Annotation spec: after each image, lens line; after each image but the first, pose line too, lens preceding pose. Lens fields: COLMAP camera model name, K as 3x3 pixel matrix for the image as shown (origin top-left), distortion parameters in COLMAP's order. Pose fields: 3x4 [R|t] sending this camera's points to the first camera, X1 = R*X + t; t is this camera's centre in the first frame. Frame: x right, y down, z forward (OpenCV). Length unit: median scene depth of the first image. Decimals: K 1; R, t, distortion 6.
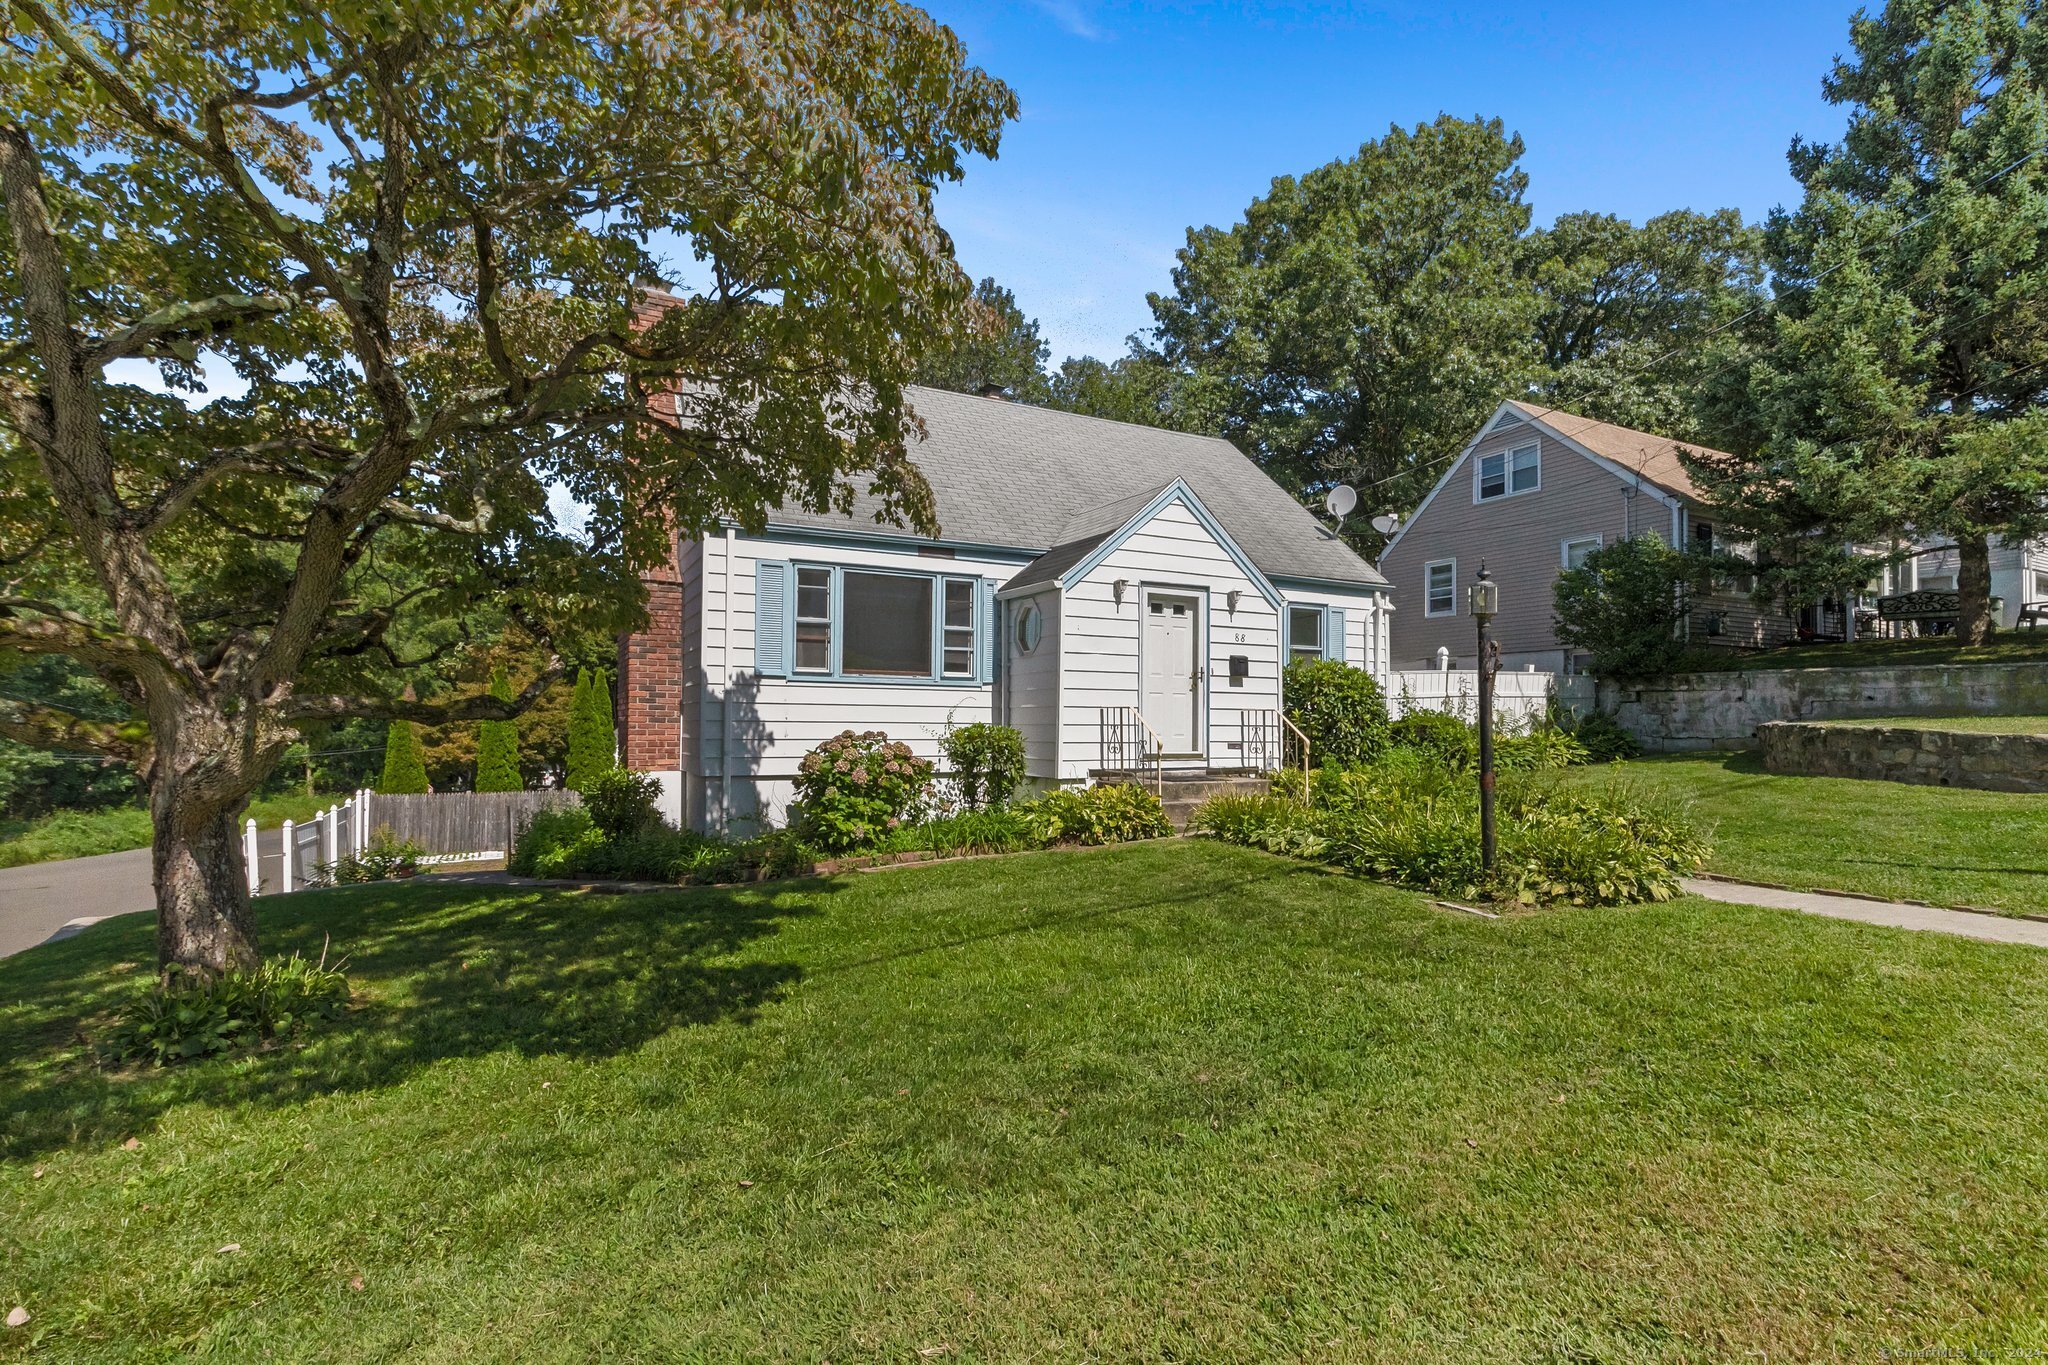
lens RADIAL K [[942.7, 0, 1025.7], [0, 942.7, 690.1], [0, 0, 1]] dist [0.001830, 0.000038]
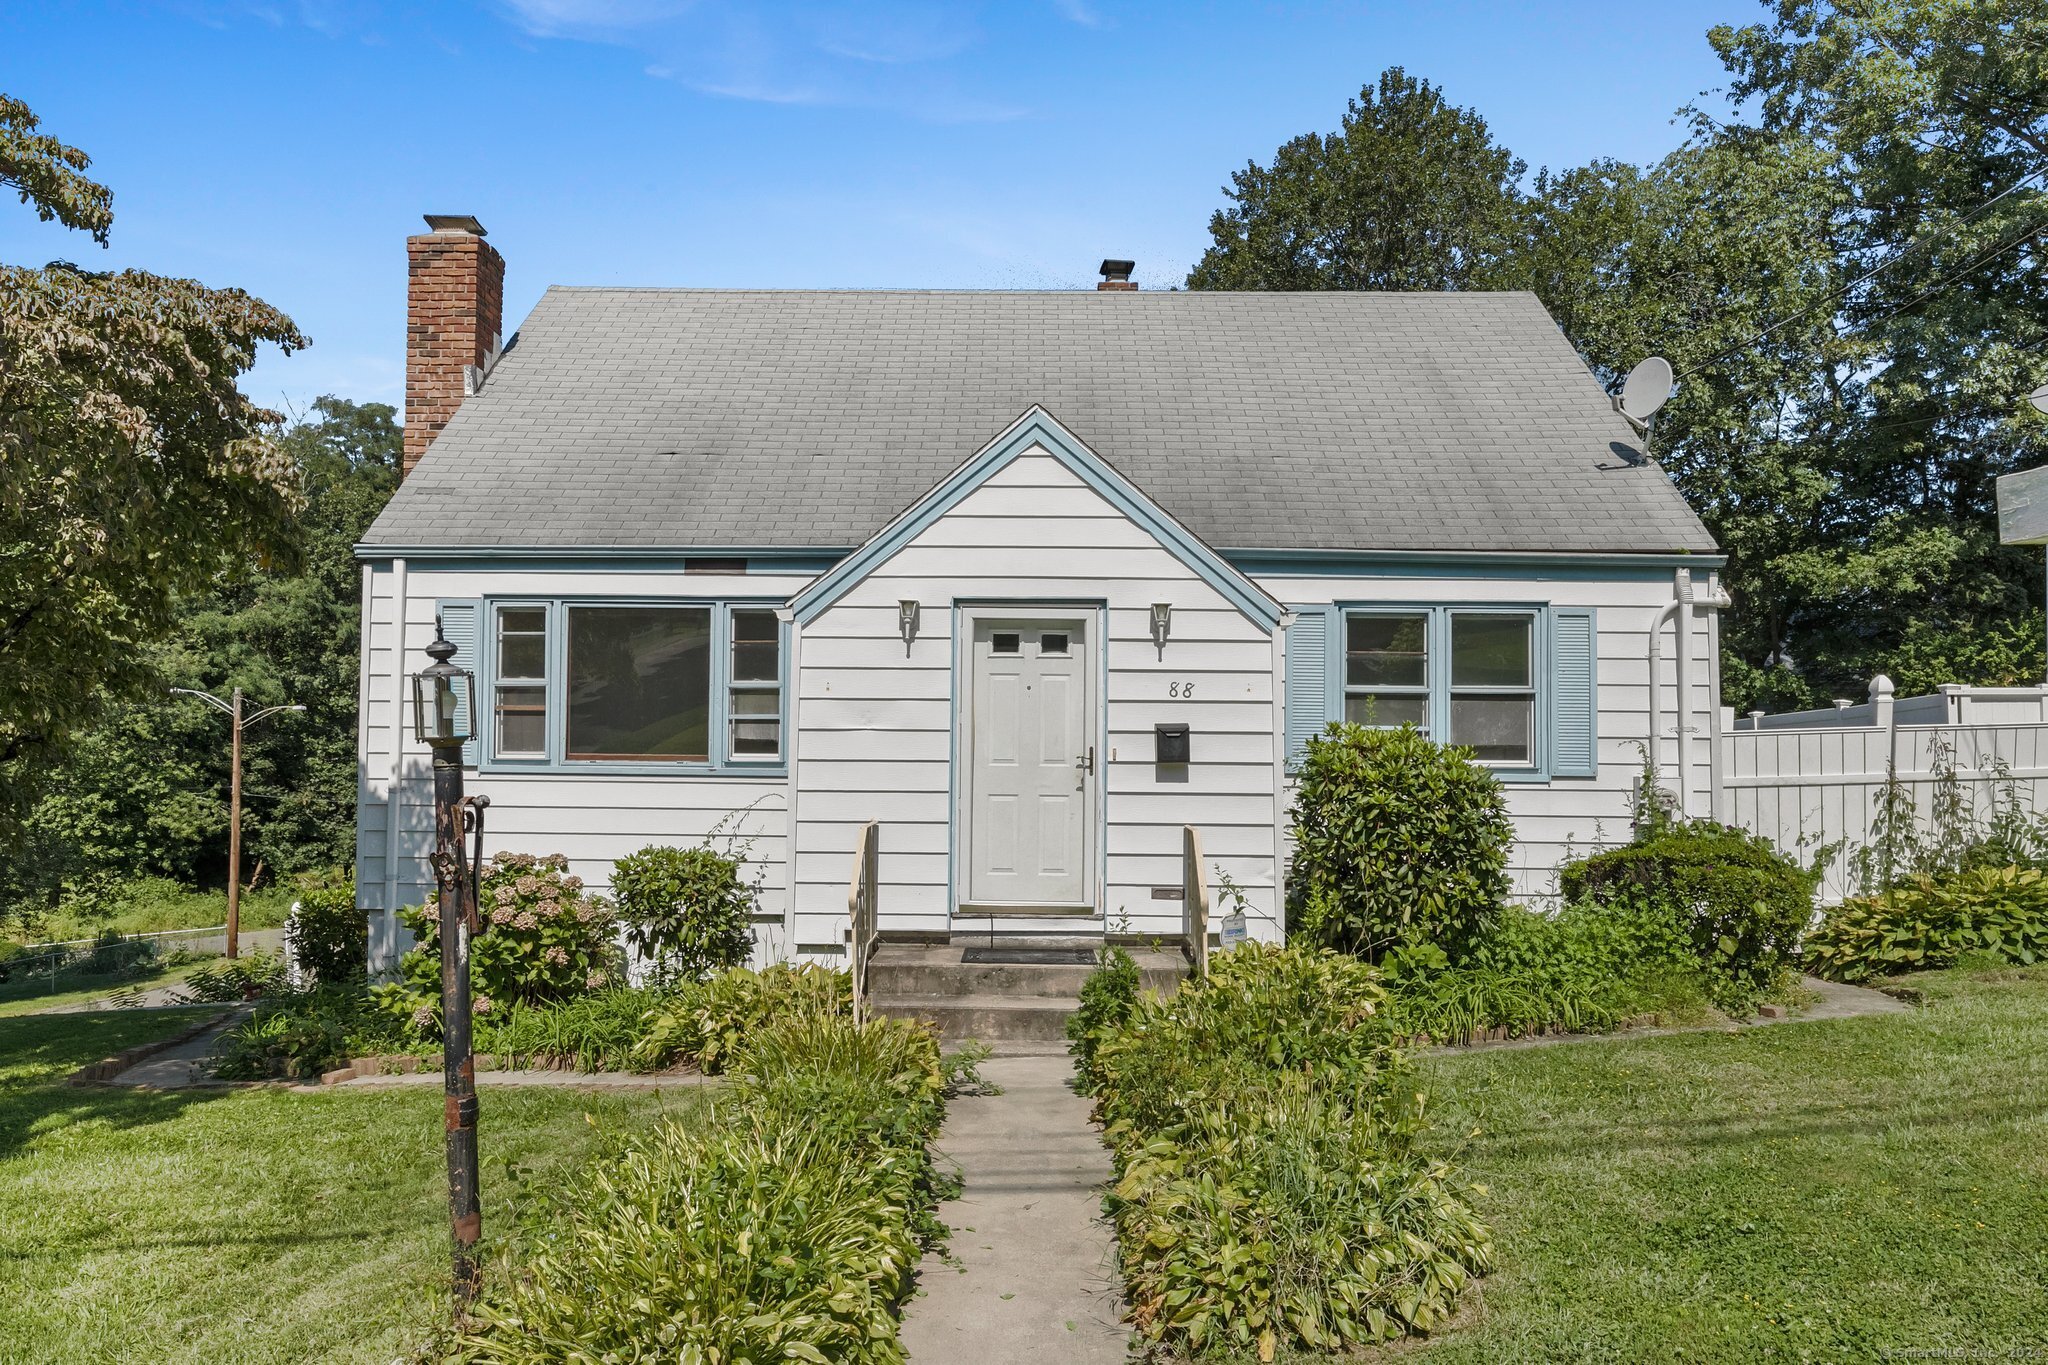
lens RADIAL K [[1361.6, 0, 1024.8], [0, 1361.6, 688.2], [0, 0, 1]] dist [0.006363, 0.001735]
pose [[0.884085, -0.019356, -0.466924, 0.517281], [0.013401, 0.999781, -0.016071, -0.046081], [0.467133, 0.007951, 0.884151, 0.282472]]
